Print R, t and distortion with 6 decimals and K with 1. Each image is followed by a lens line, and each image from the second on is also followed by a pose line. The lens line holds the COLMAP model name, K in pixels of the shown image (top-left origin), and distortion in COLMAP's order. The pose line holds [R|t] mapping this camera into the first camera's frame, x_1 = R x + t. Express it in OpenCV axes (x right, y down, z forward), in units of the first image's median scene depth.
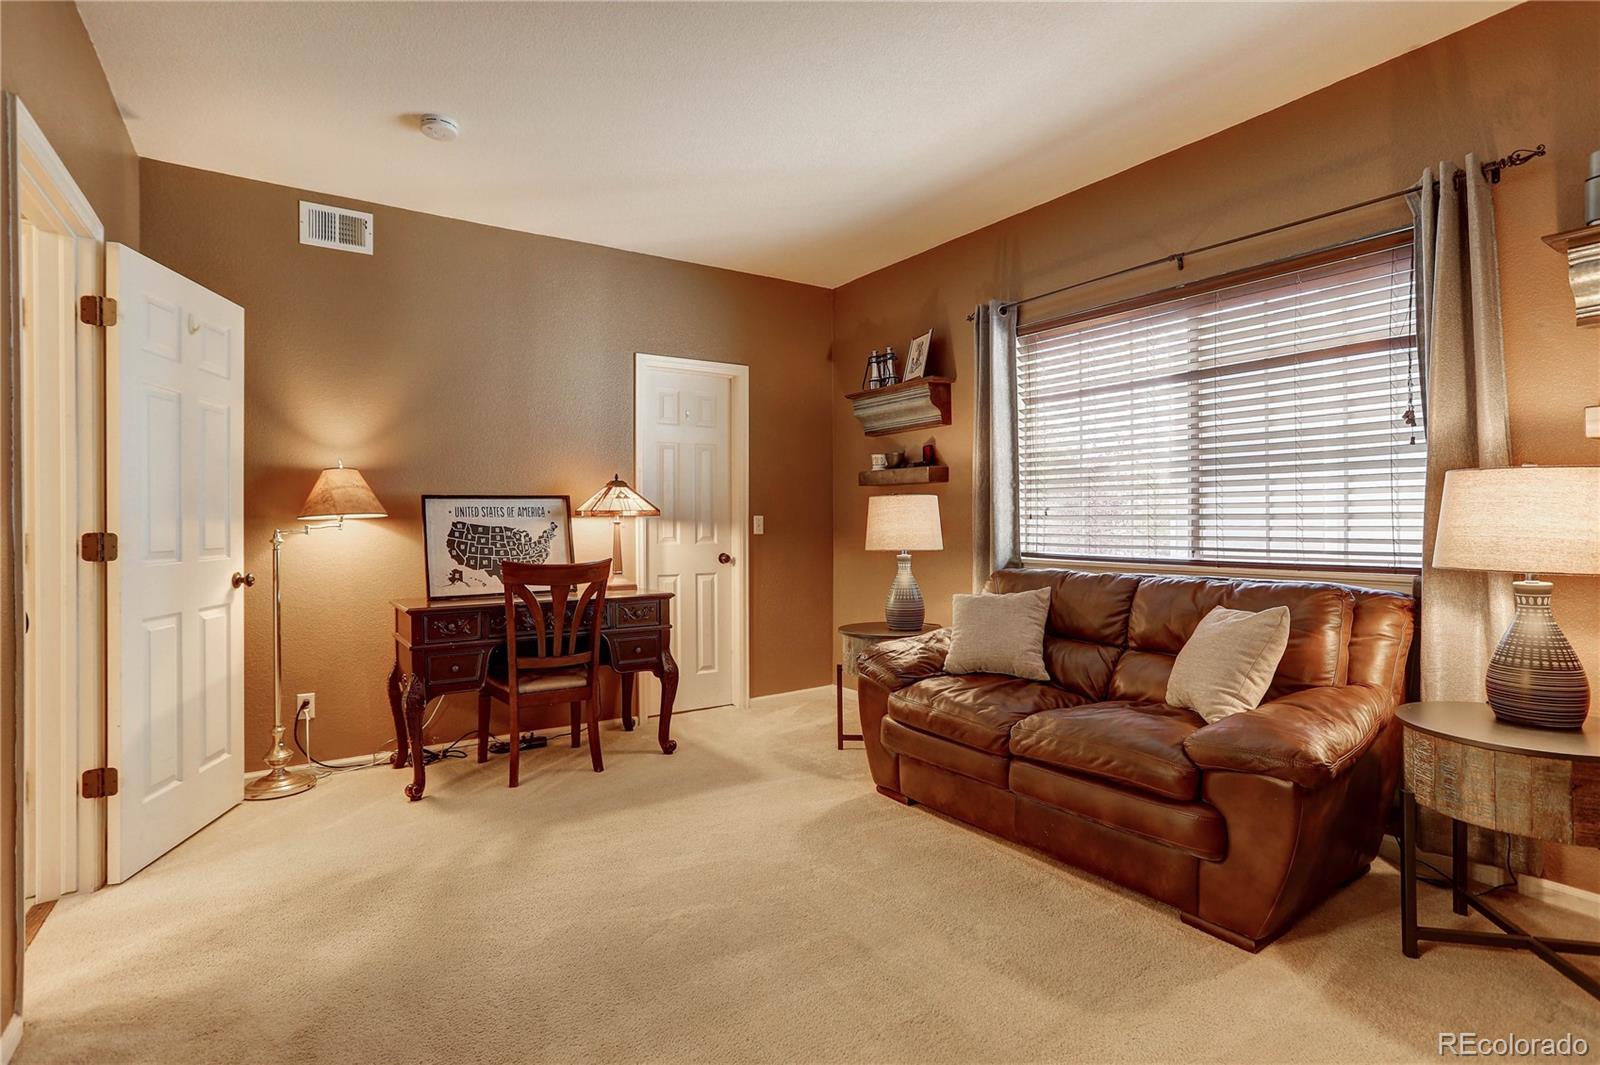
lens RADIAL K [[773.9, 0, 812.4], [0, 773.9, 528.4], [0, 0, 1]] dist [-0.044671, 0.027434]
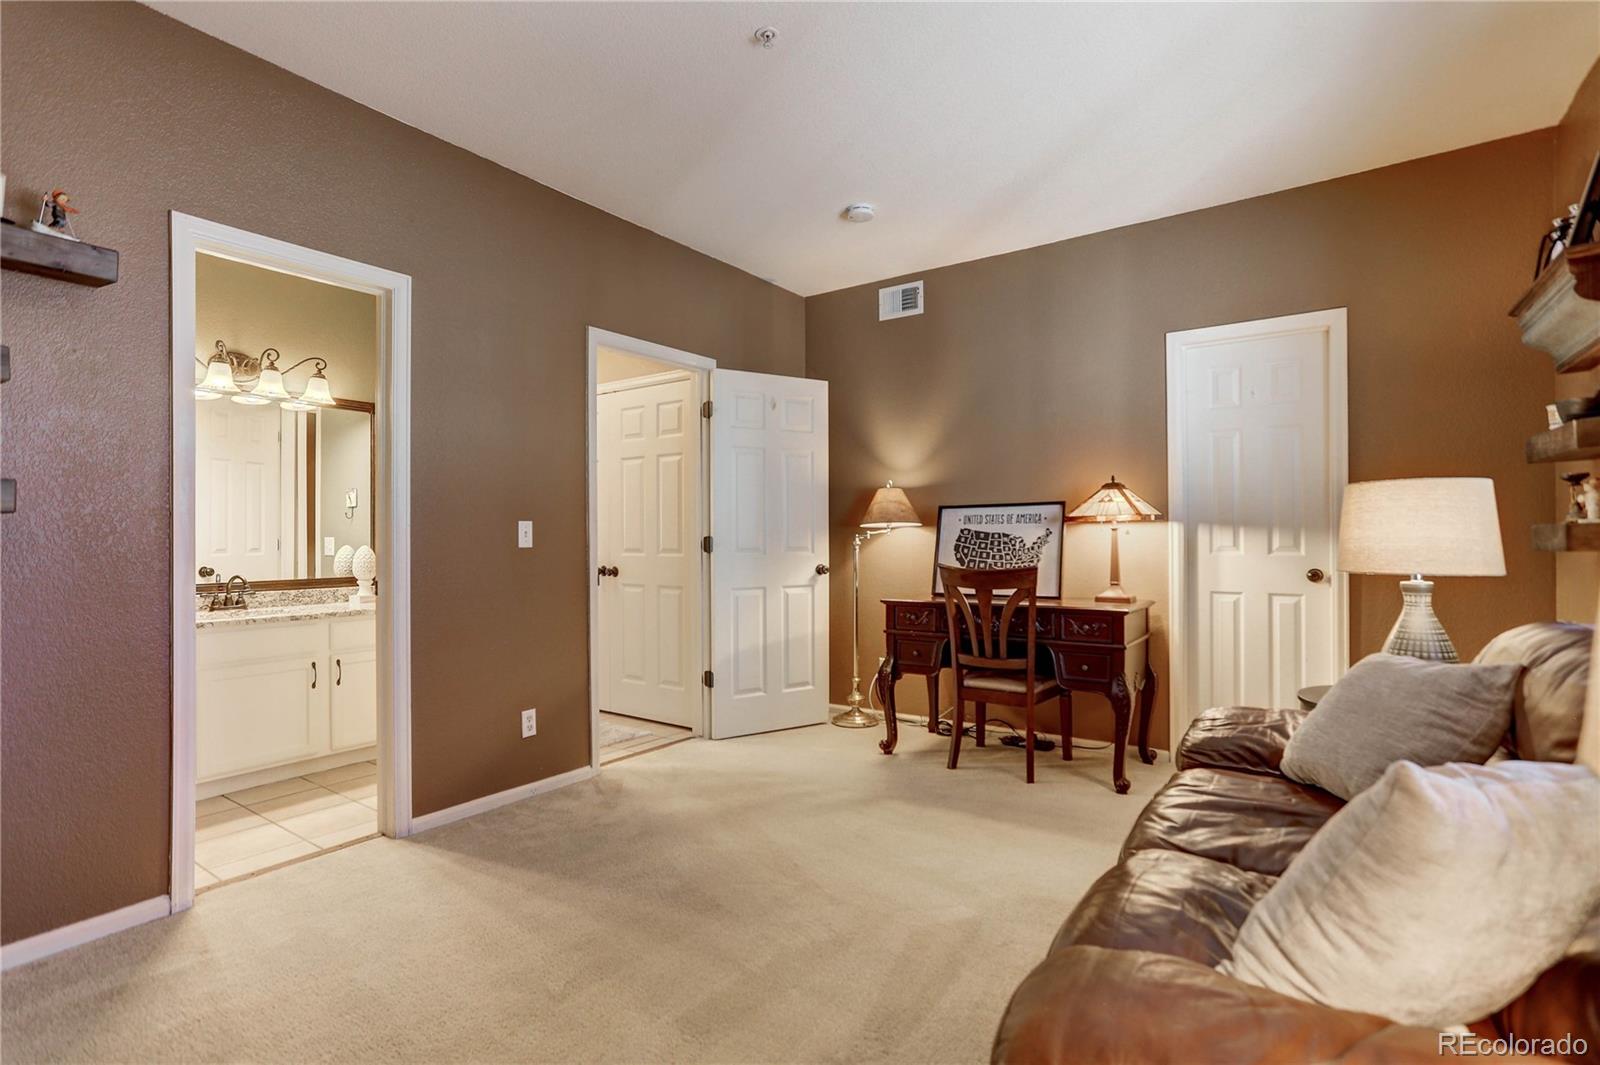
lens RADIAL K [[778.6, 0, 800.0], [0, 778.6, 532.5], [0, 0, 1]] dist [-0.044080, 0.028718]
pose [[0.350759, 0.001755, -0.936464, 0.533788], [-0.001781, 0.999998, 0.001207, -0.003758], [0.936464, 0.001245, 0.350761, 0.373294]]
